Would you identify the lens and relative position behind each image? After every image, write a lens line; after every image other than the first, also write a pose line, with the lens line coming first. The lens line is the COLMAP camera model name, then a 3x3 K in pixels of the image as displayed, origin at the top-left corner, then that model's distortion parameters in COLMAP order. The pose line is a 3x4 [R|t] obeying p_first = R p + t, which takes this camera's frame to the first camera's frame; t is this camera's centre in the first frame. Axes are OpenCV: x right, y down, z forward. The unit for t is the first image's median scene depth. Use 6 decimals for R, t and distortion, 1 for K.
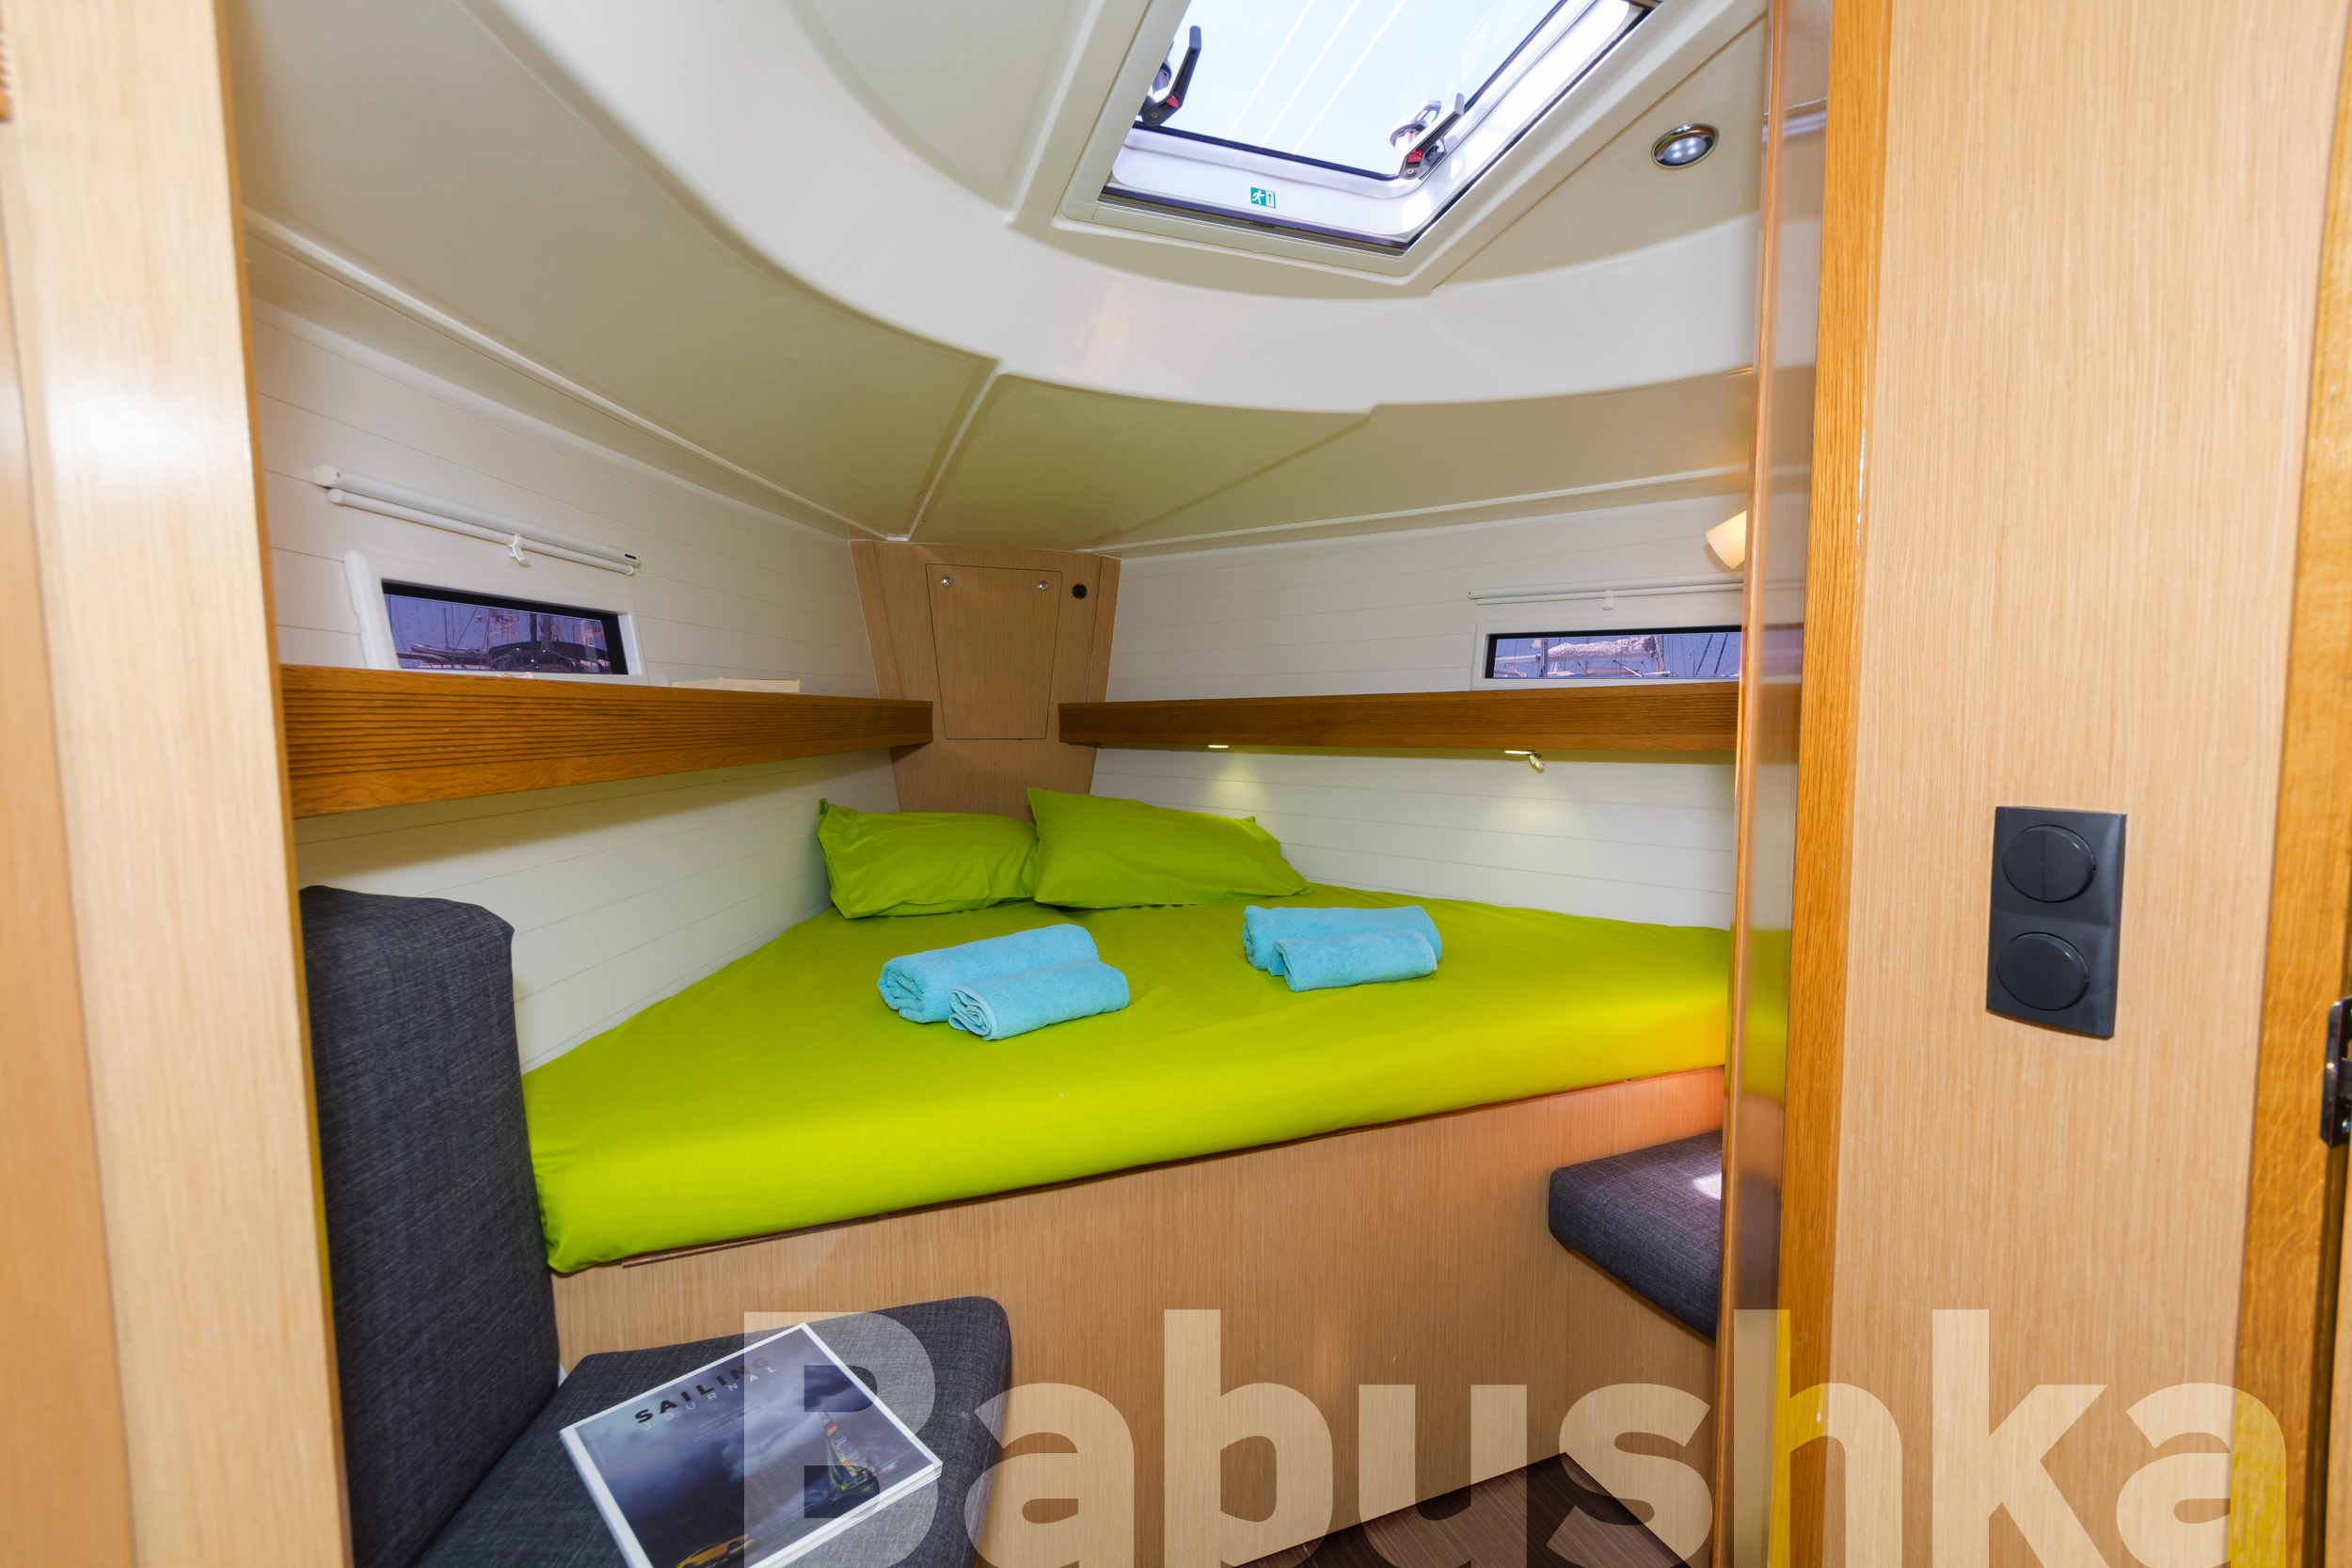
lens RADIAL K [[1035.9, 0, 1185.1], [0, 1035.9, 796.1], [0, 0, 1]] dist [0.011730, -0.000112]
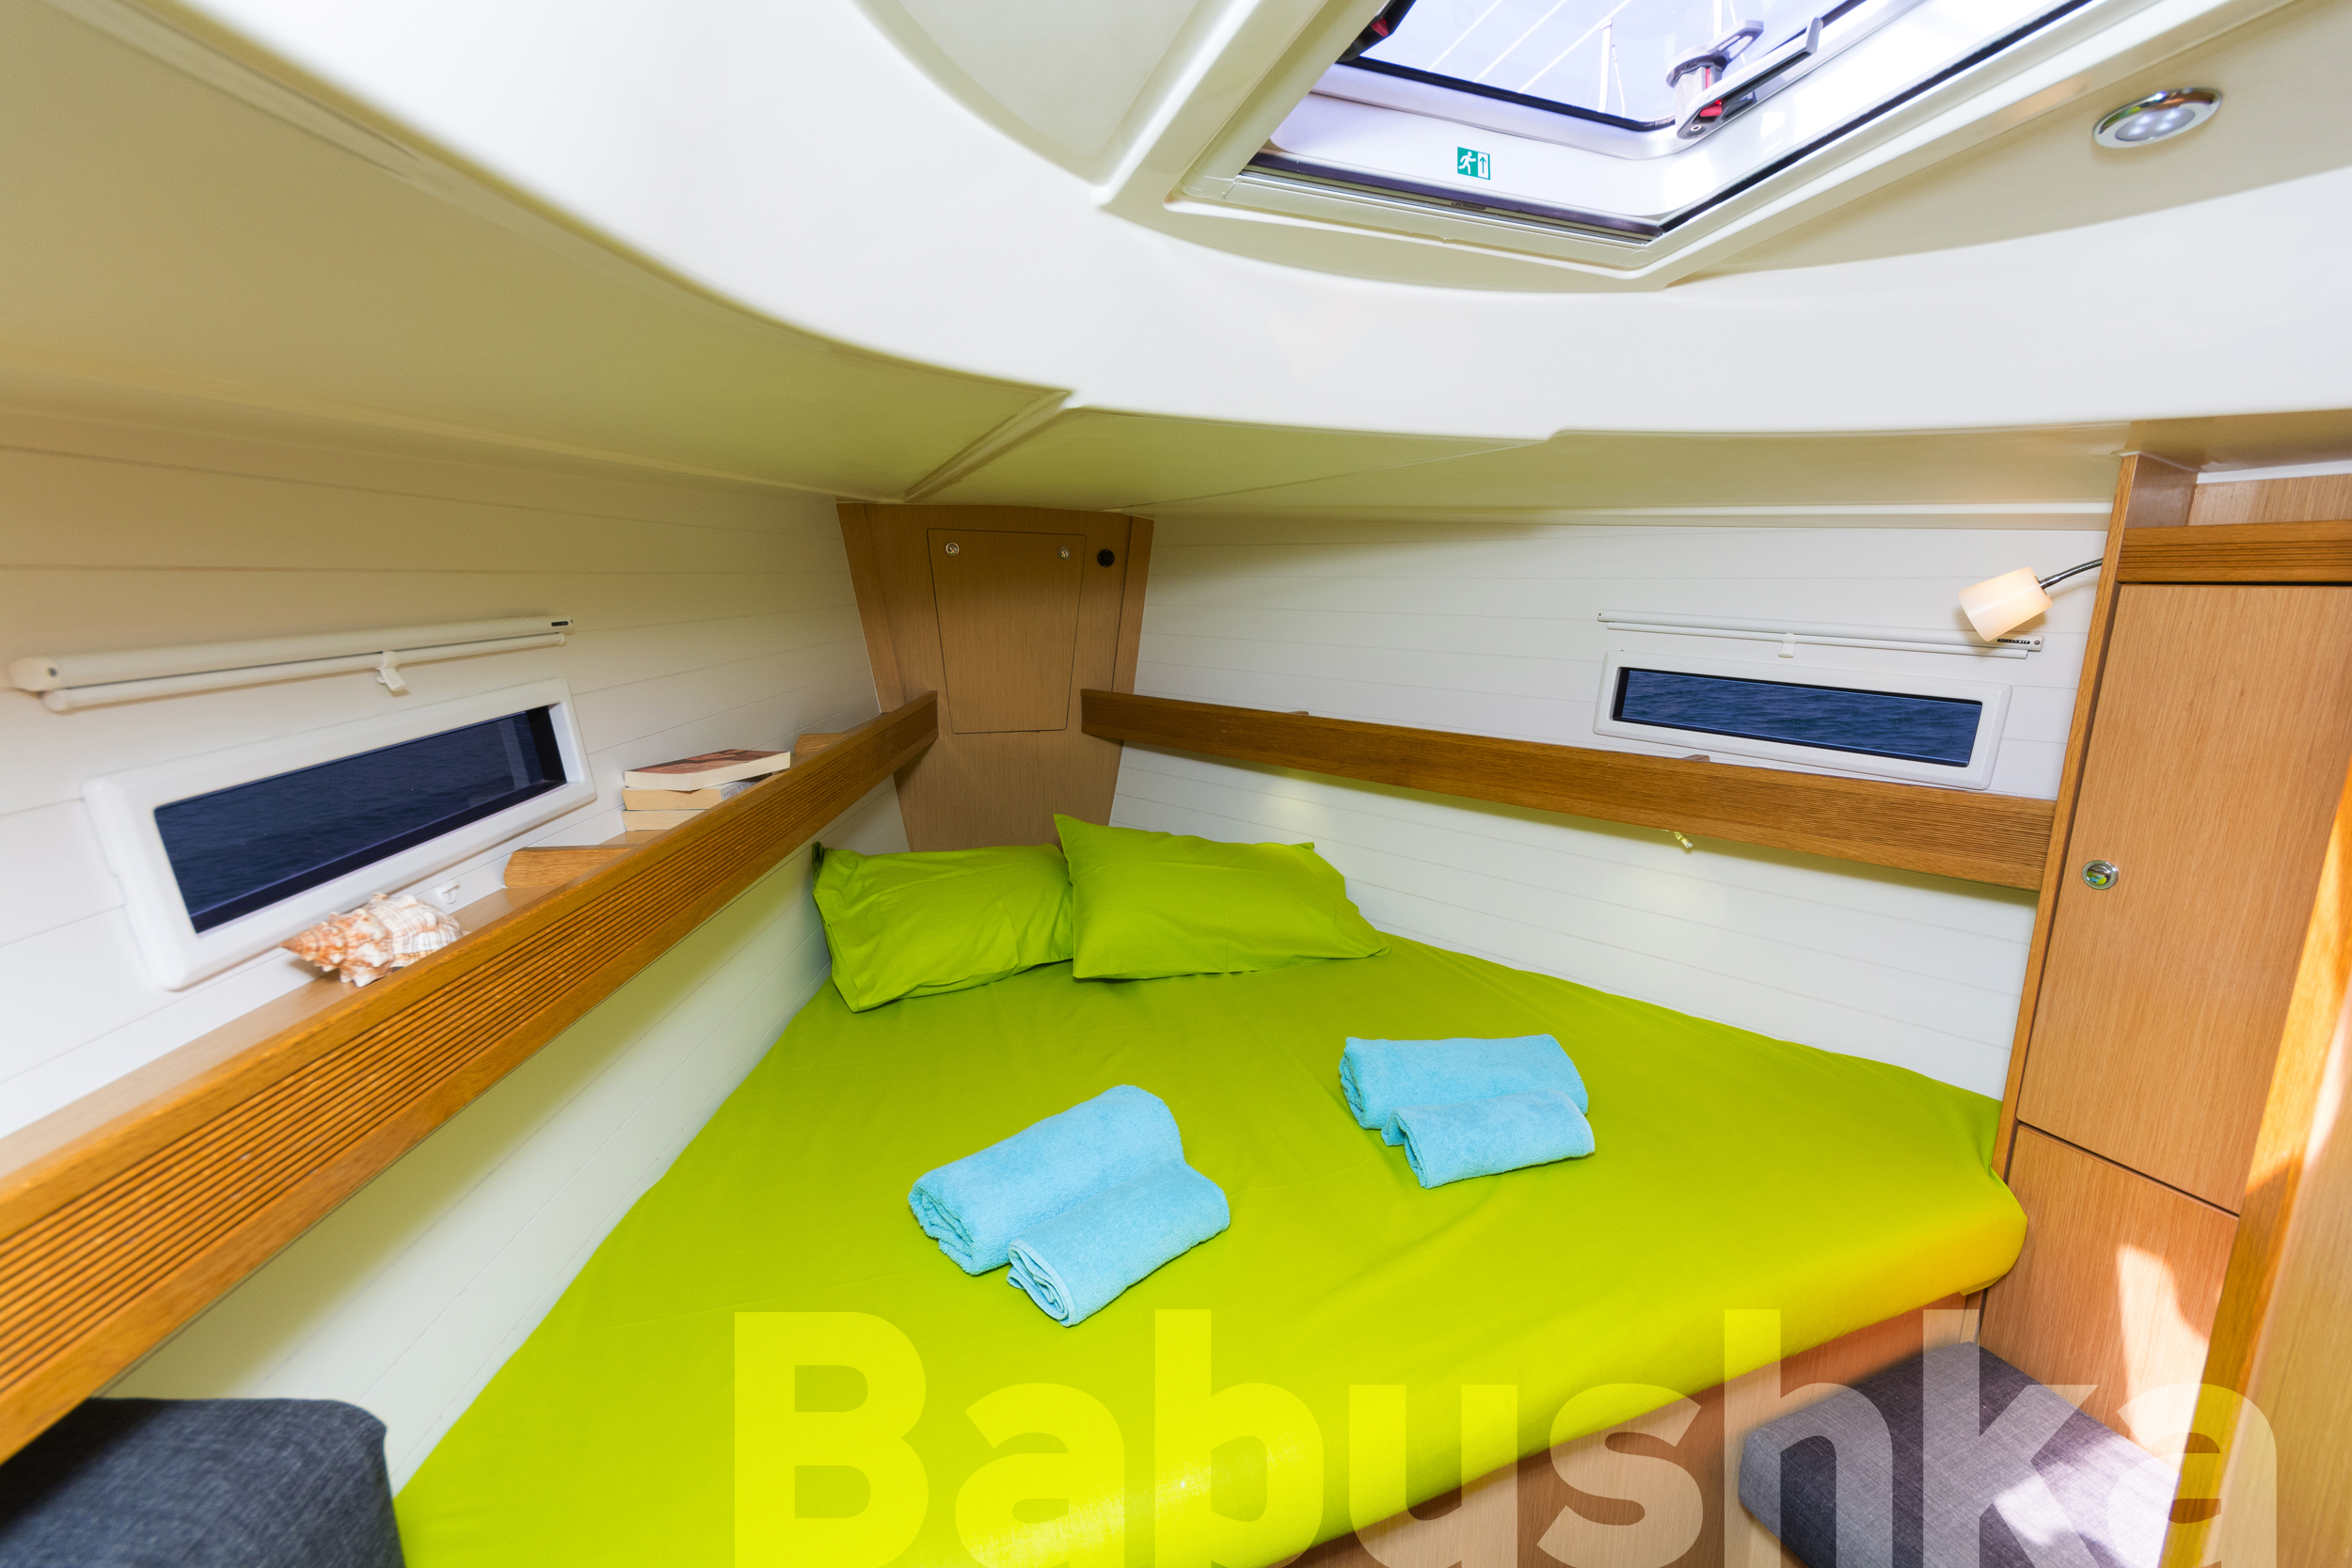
lens RADIAL K [[1028.2, 0, 1180.7], [0, 1028.2, 789.0], [0, 0, 1]] dist [0.013626, -0.006220]
pose [[0.999692, 0.013084, 0.021098, -0.113481], [-0.015538, 0.992568, 0.120697, -0.229400], [-0.019362, -0.120988, 0.992465, 0.265323]]
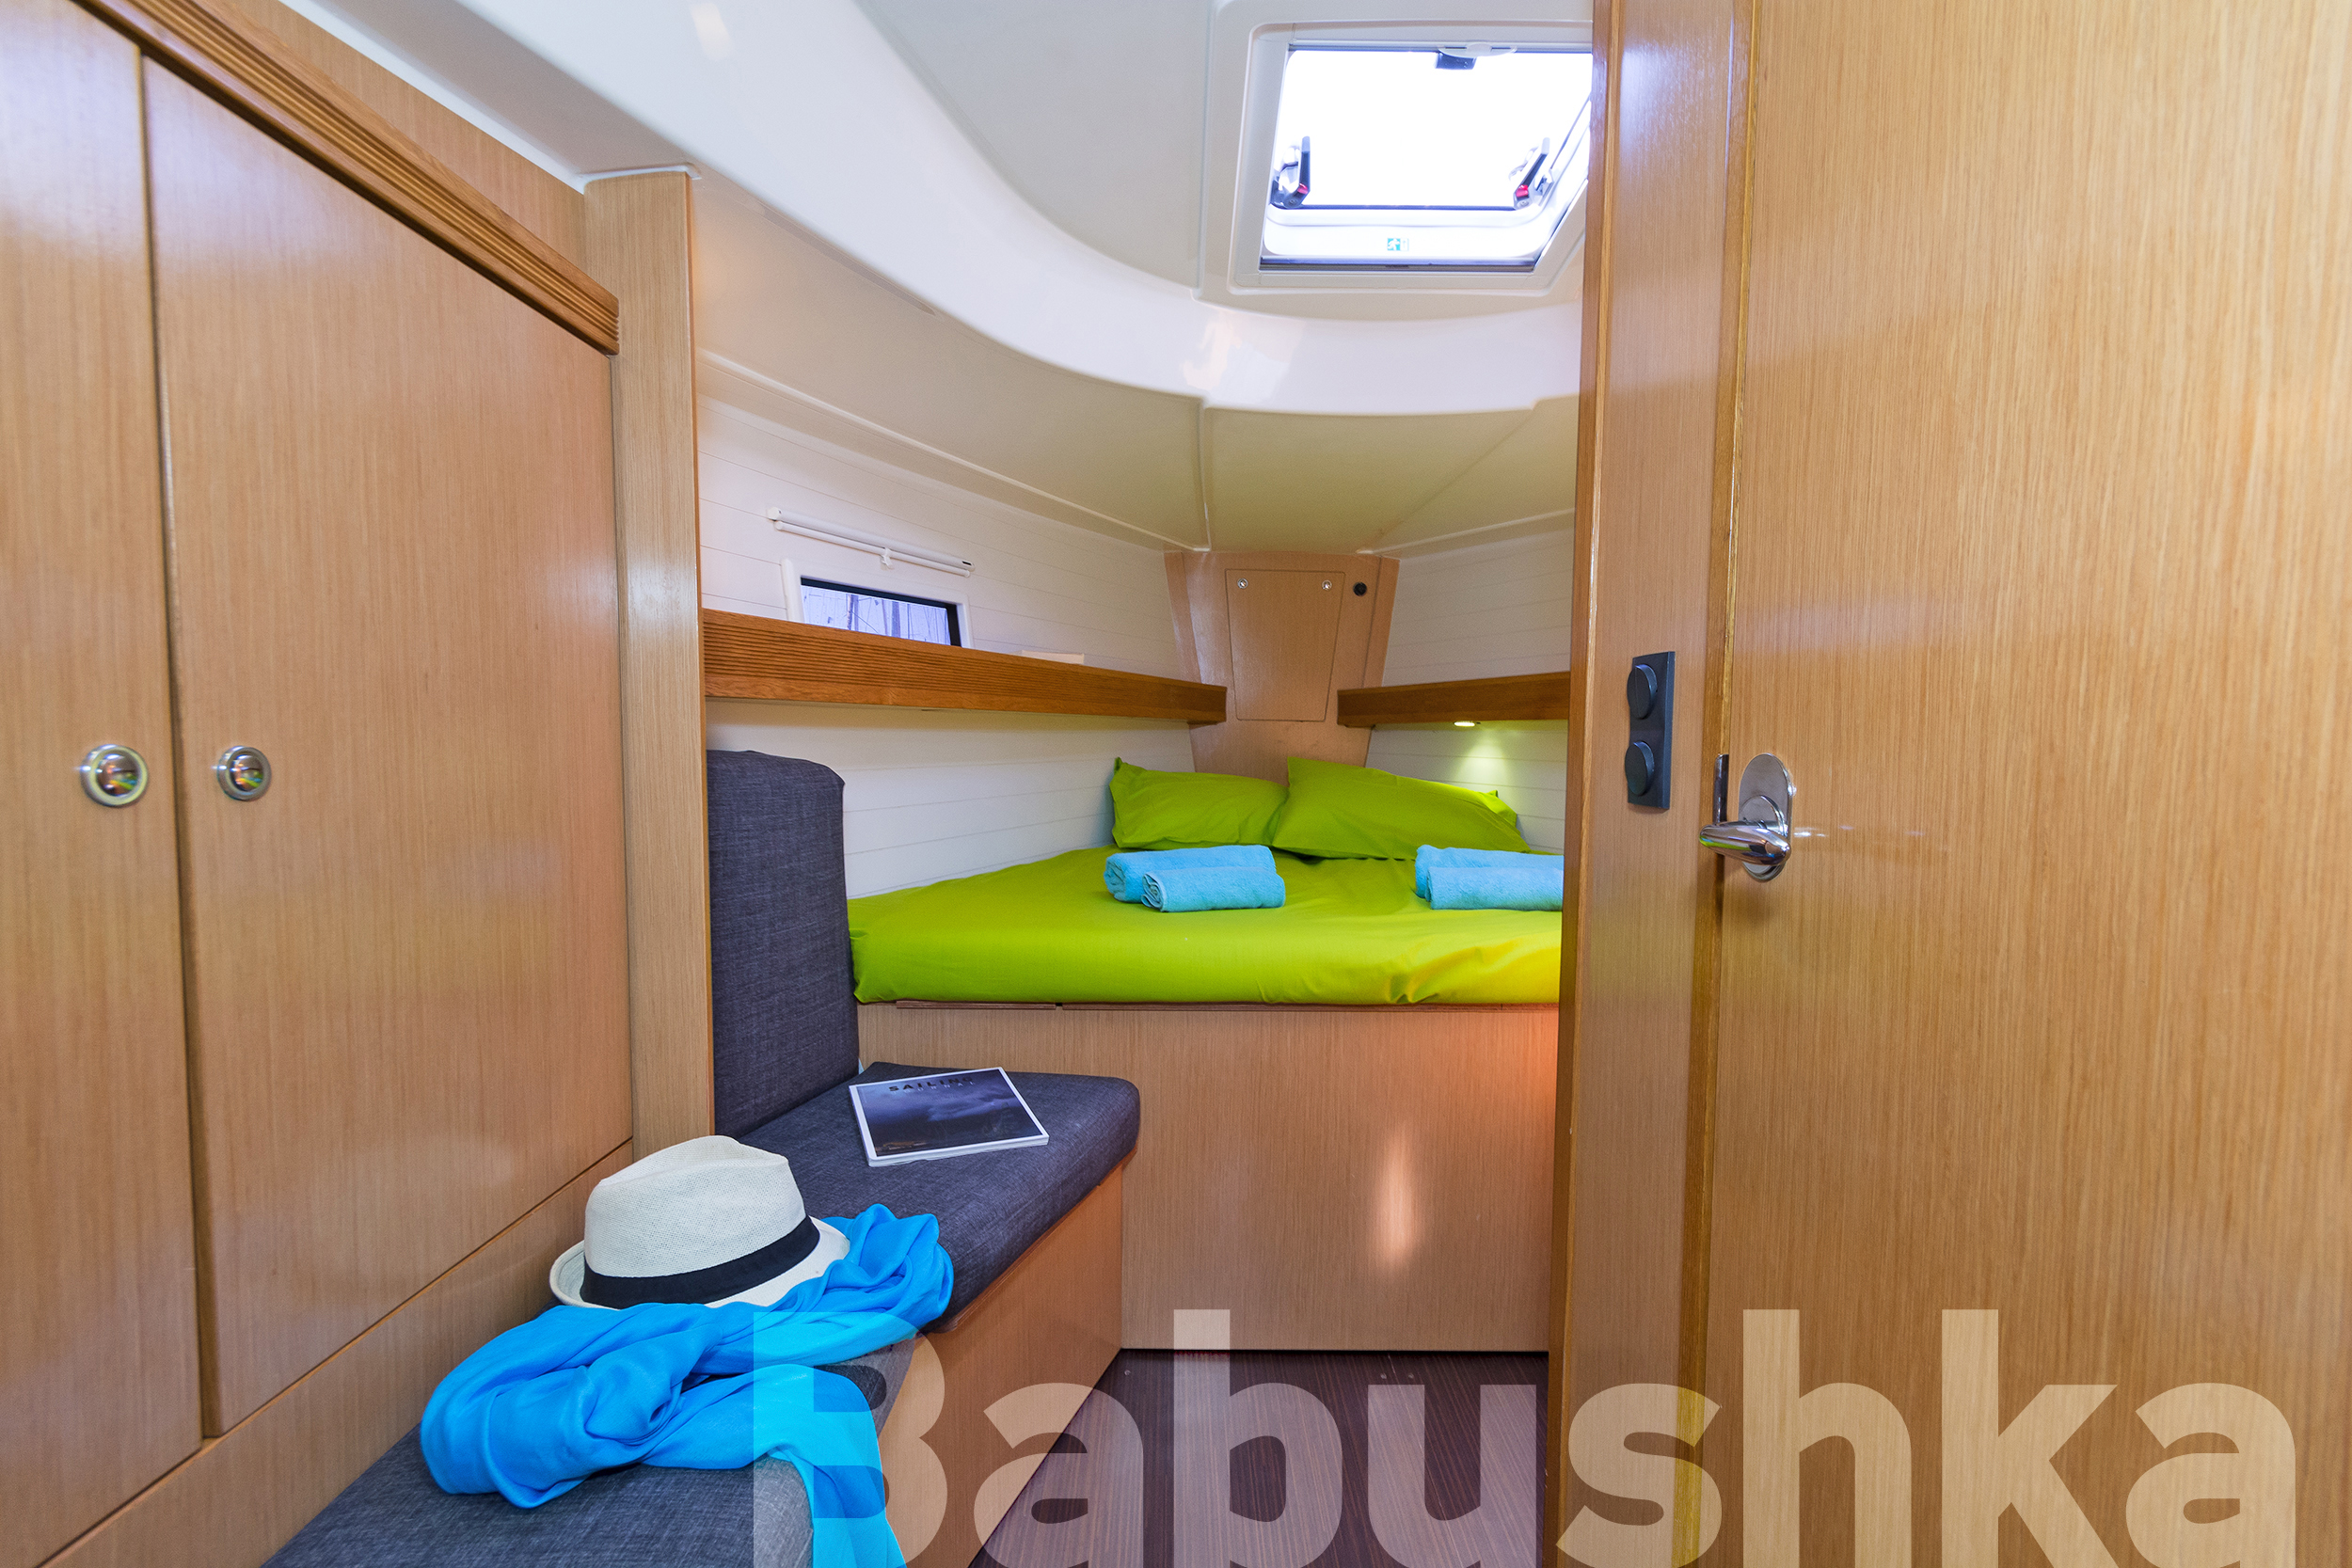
lens RADIAL K [[1035.9, 0, 1185.1], [0, 1035.9, 796.1], [0, 0, 1]] dist [0.011730, -0.000112]
pose [[0.929006, 0.036542, -0.368255, 0.291858], [-0.044198, 0.998946, -0.012375, 0.095596], [0.367415, 0.027772, 0.929642, -0.202213]]
